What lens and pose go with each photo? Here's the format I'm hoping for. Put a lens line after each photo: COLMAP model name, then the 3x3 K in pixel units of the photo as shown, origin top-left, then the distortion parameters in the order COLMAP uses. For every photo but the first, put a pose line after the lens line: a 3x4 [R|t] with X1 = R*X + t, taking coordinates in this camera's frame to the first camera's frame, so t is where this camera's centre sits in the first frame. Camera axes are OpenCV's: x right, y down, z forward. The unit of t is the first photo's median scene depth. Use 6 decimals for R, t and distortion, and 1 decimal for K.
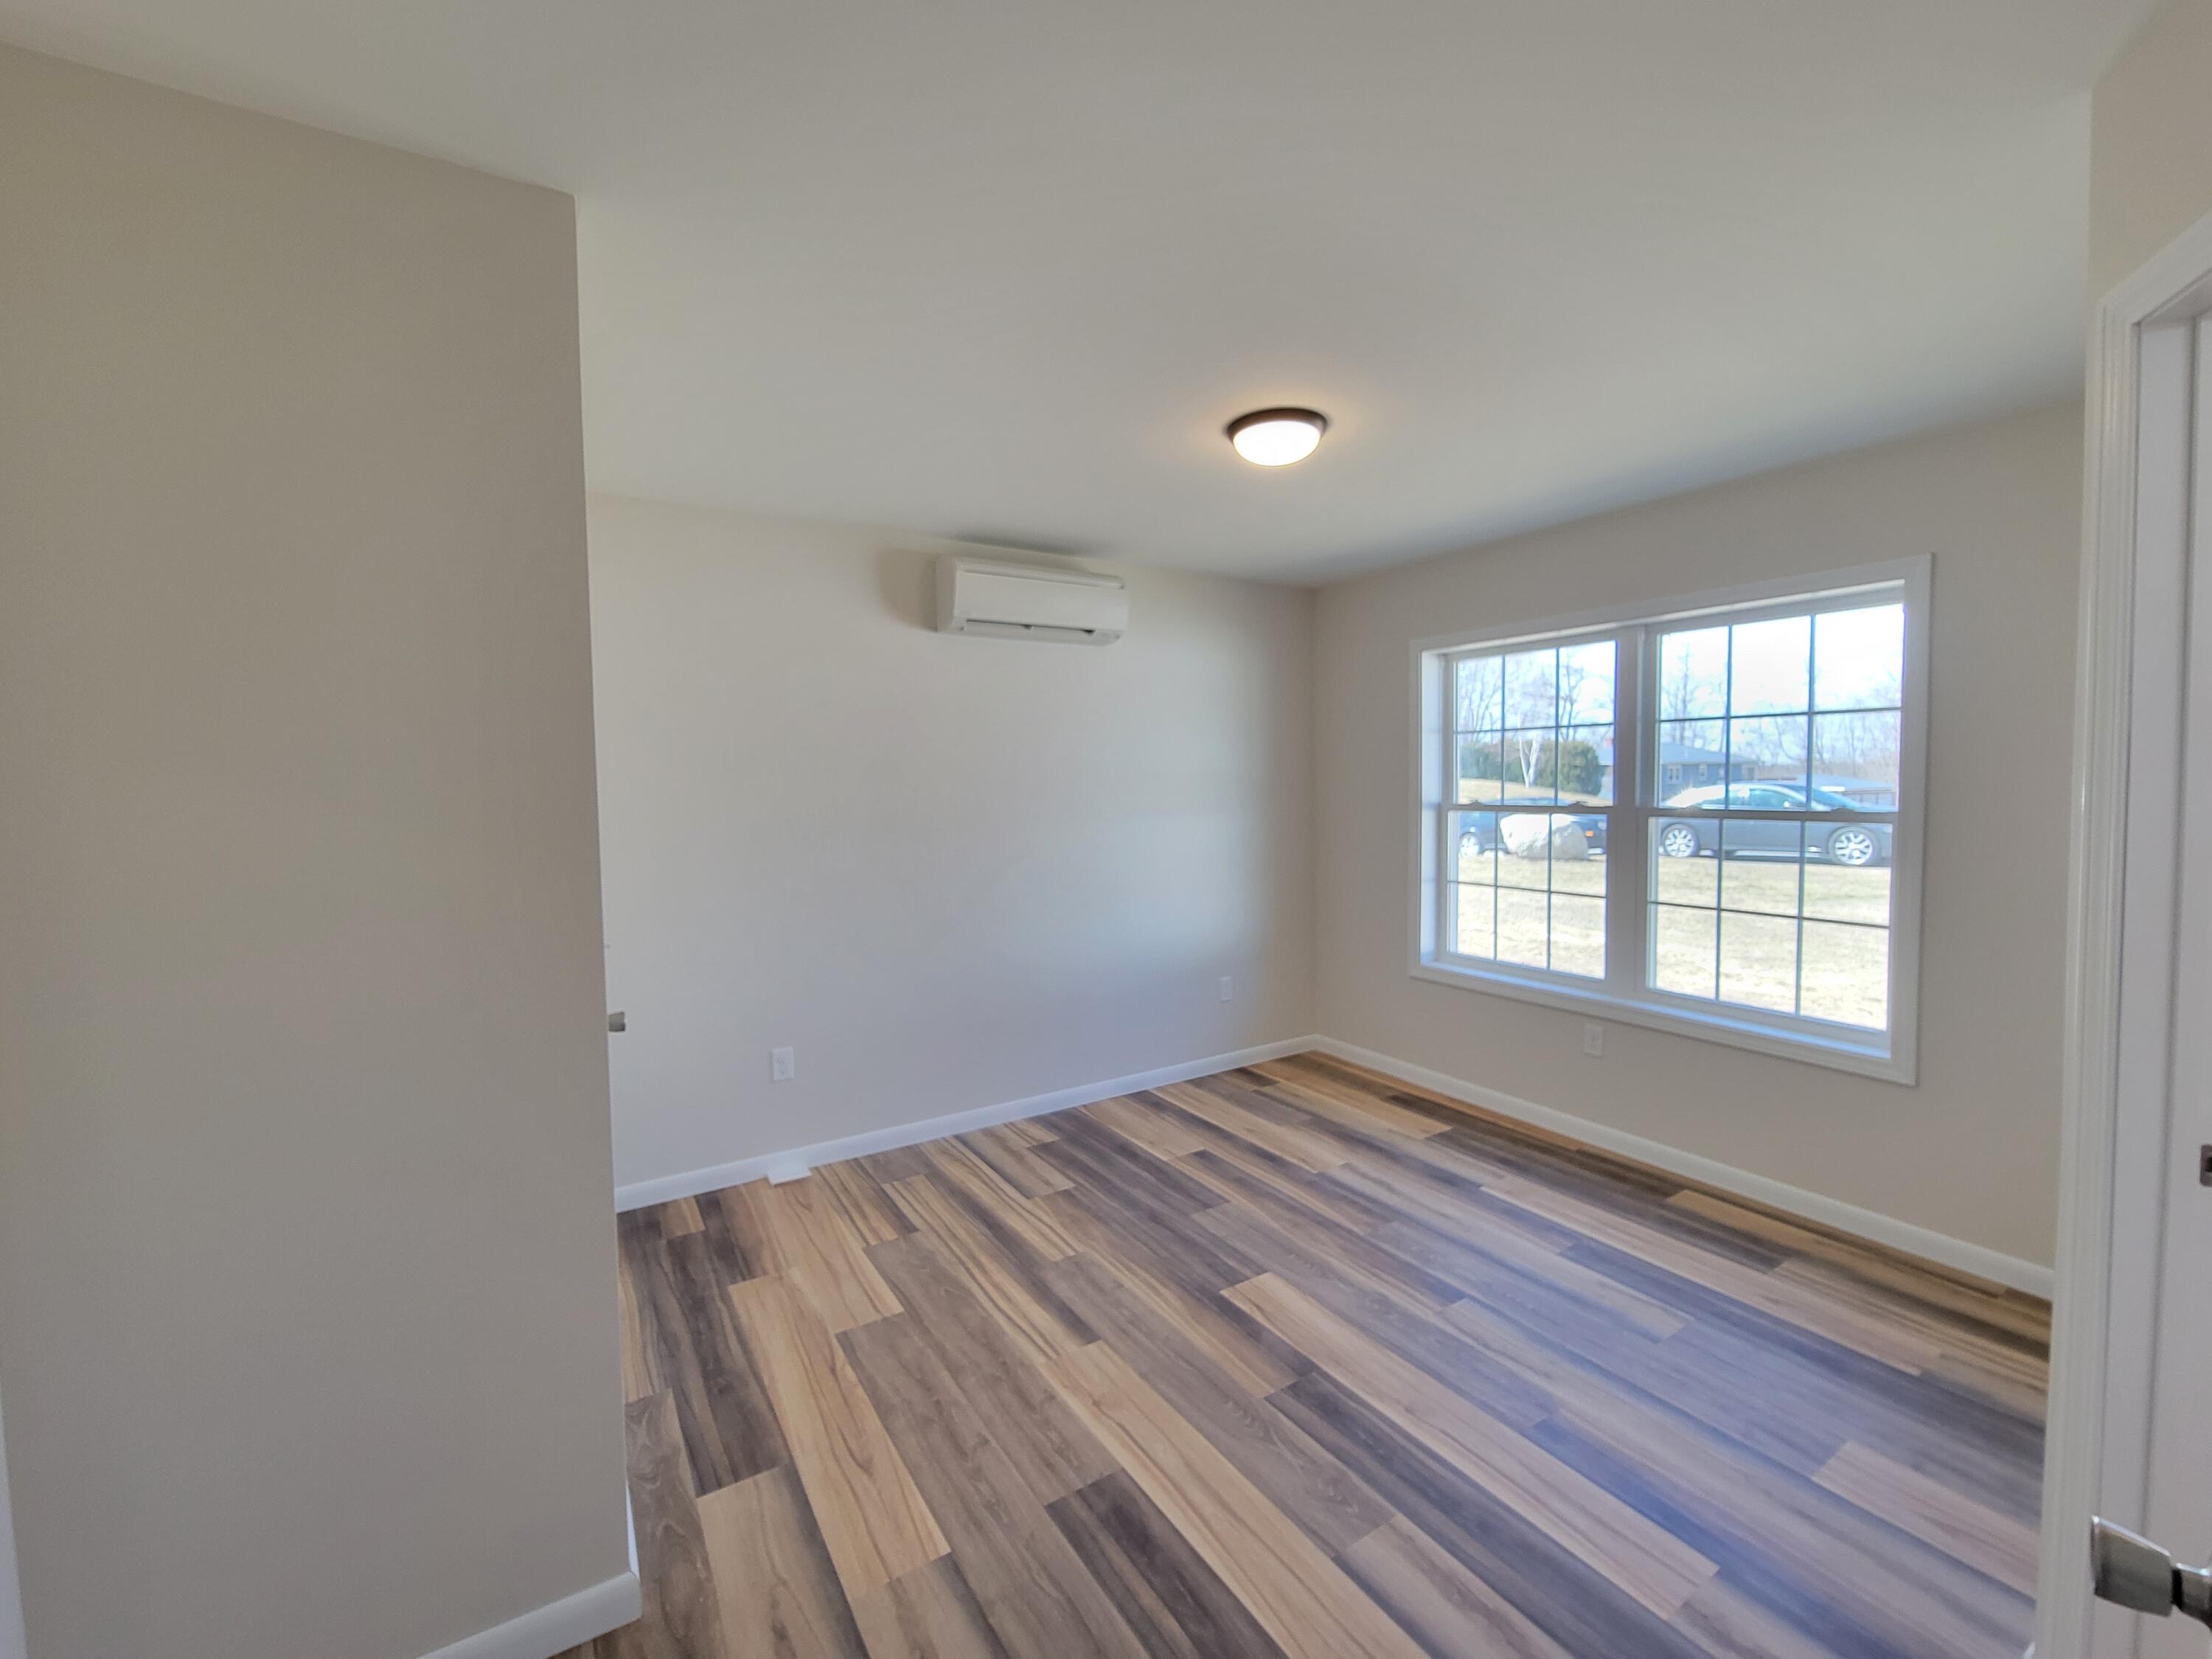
lens RADIAL K [[906.3, 0, 1115.1], [0, 906.3, 834.3], [0, 0, 1]] dist [-0.002799, -0.000383]
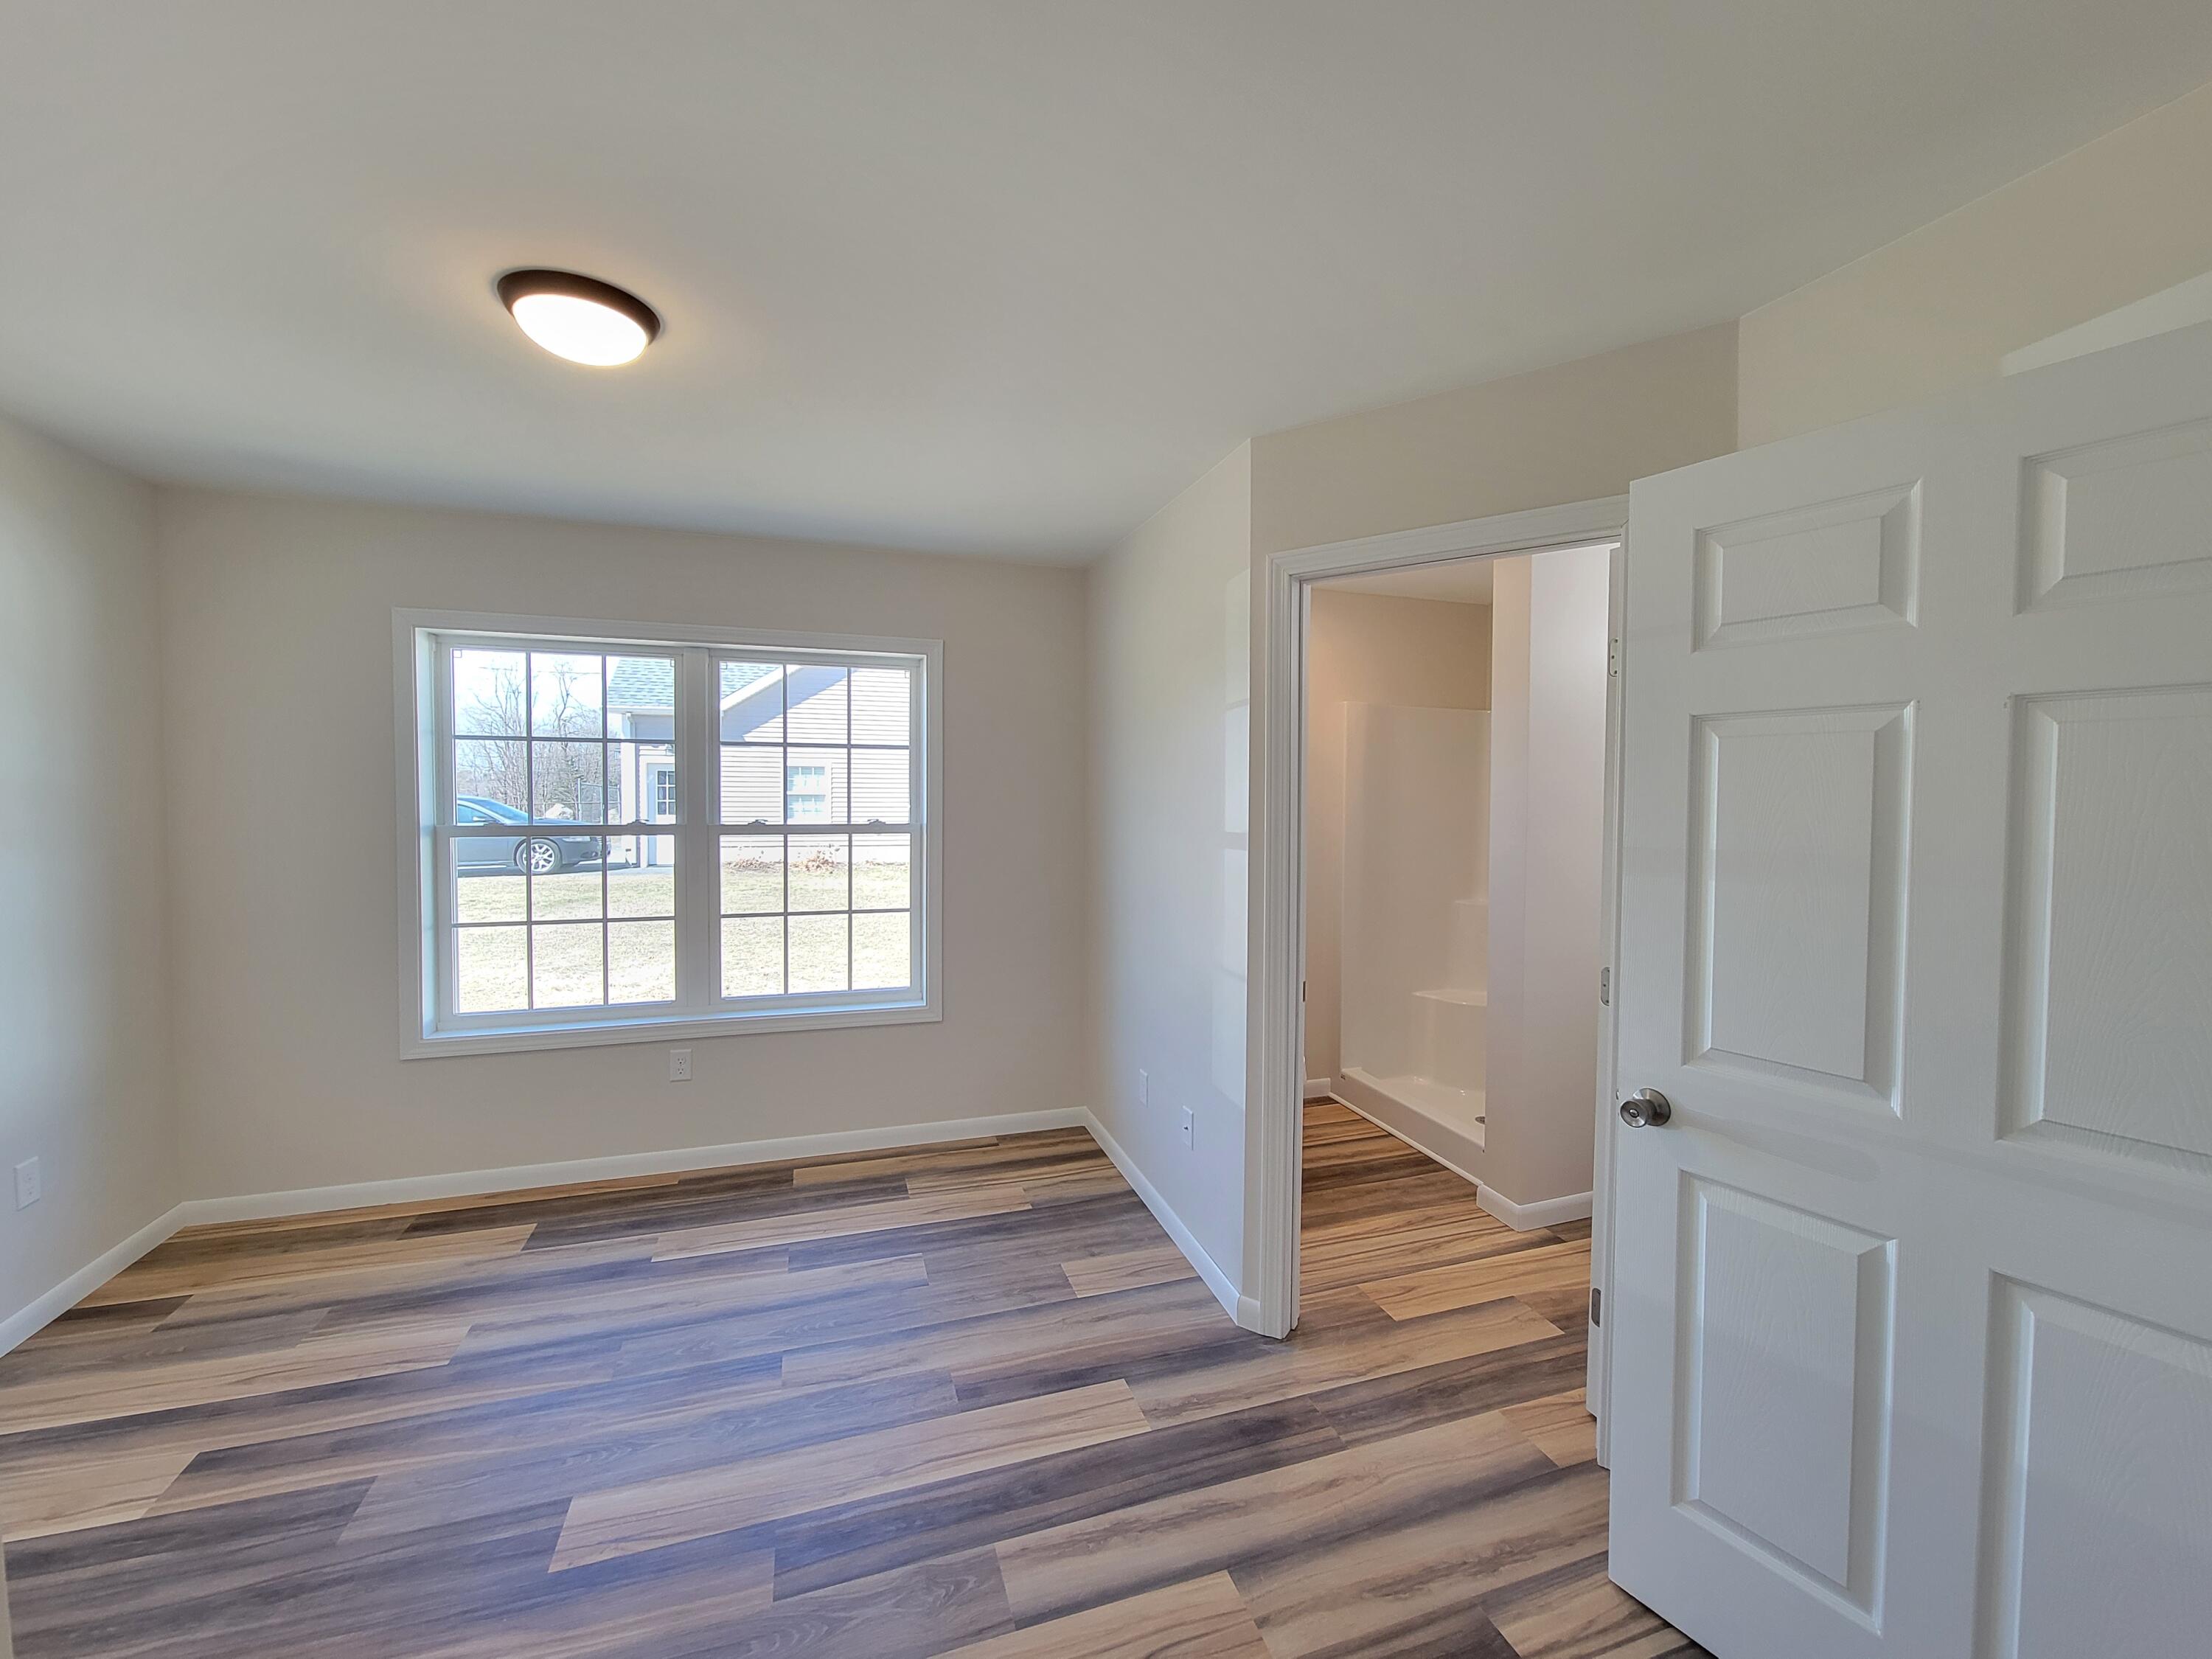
lens RADIAL K [[906.3, 0, 1108.3], [0, 906.3, 819.1], [0, 0, 1]] dist [-0.002799, -0.000383]
pose [[0.241011, -0.018696, 0.970342, -0.402160], [0.048844, 0.998781, 0.007112, -0.028039], [-0.969292, 0.045681, 0.241631, 0.404454]]
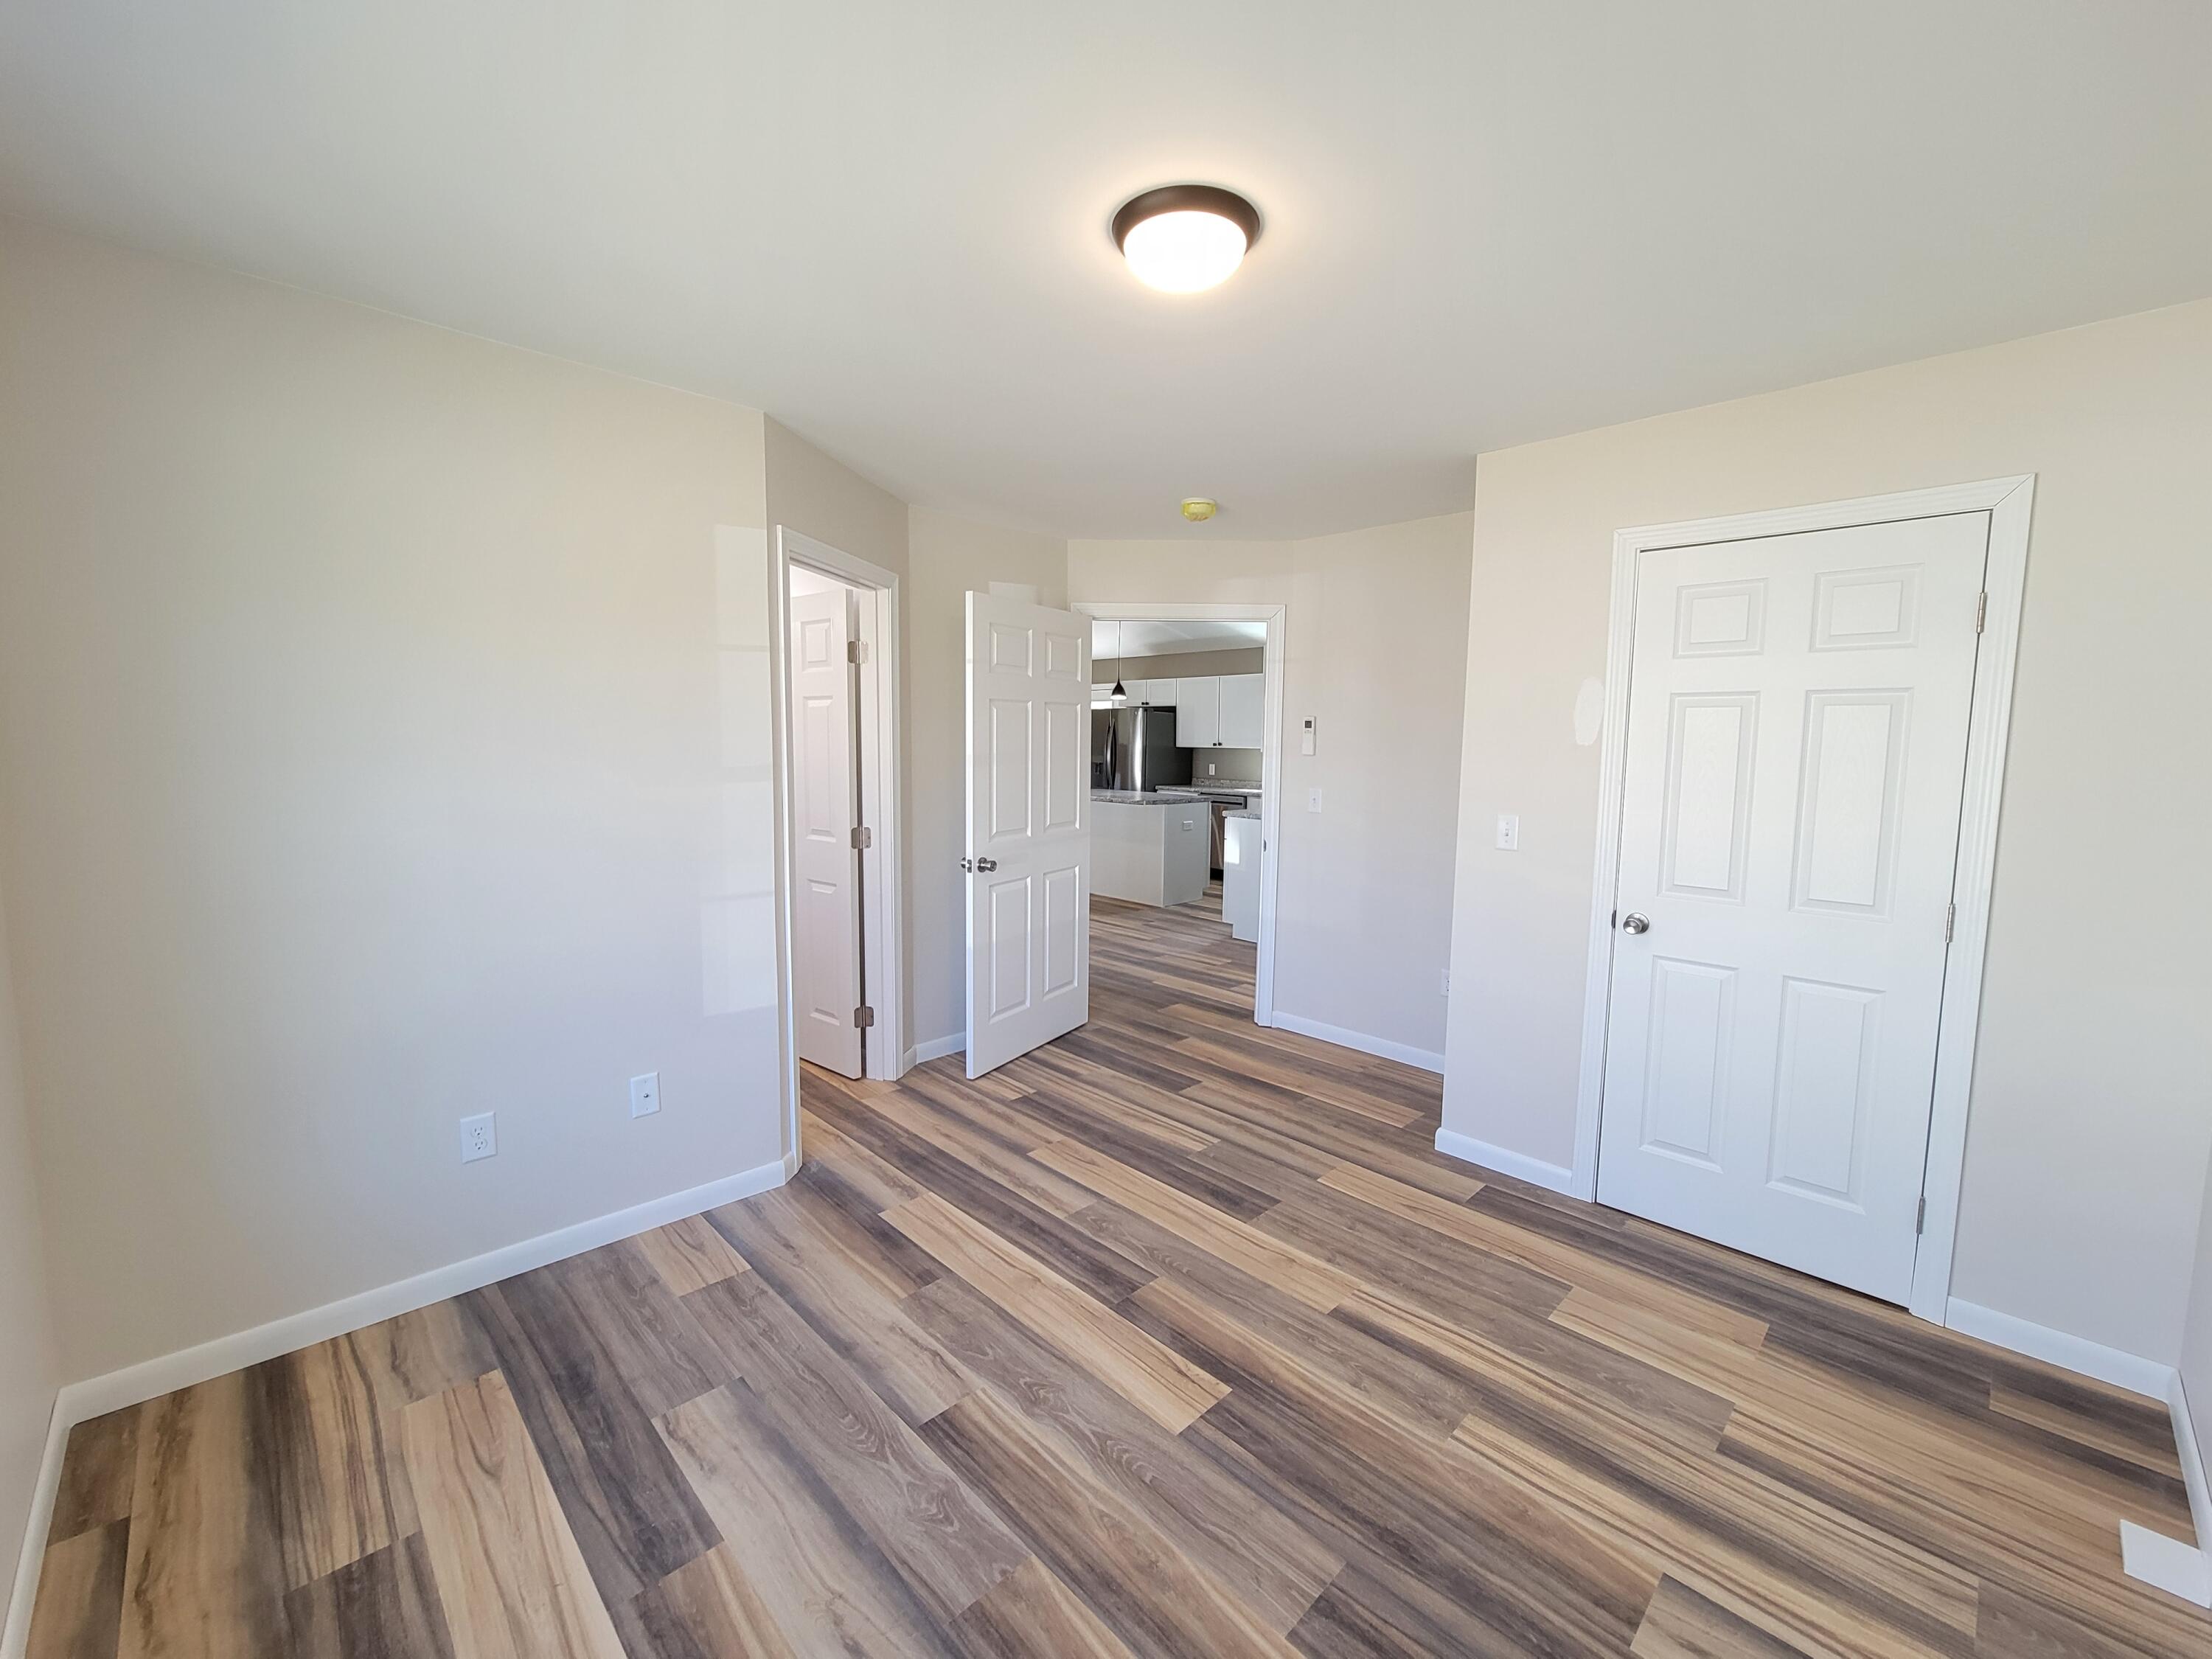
lens RADIAL K [[906.3, 0, 1125.6], [0, 906.3, 821.5], [0, 0, 1]] dist [-0.002799, -0.000383]
pose [[-0.973813, 0.020491, -0.226423, 0.363846], [-0.015596, 0.987563, 0.156447, -0.107502], [0.226813, 0.155882, -0.961383, 1.609504]]
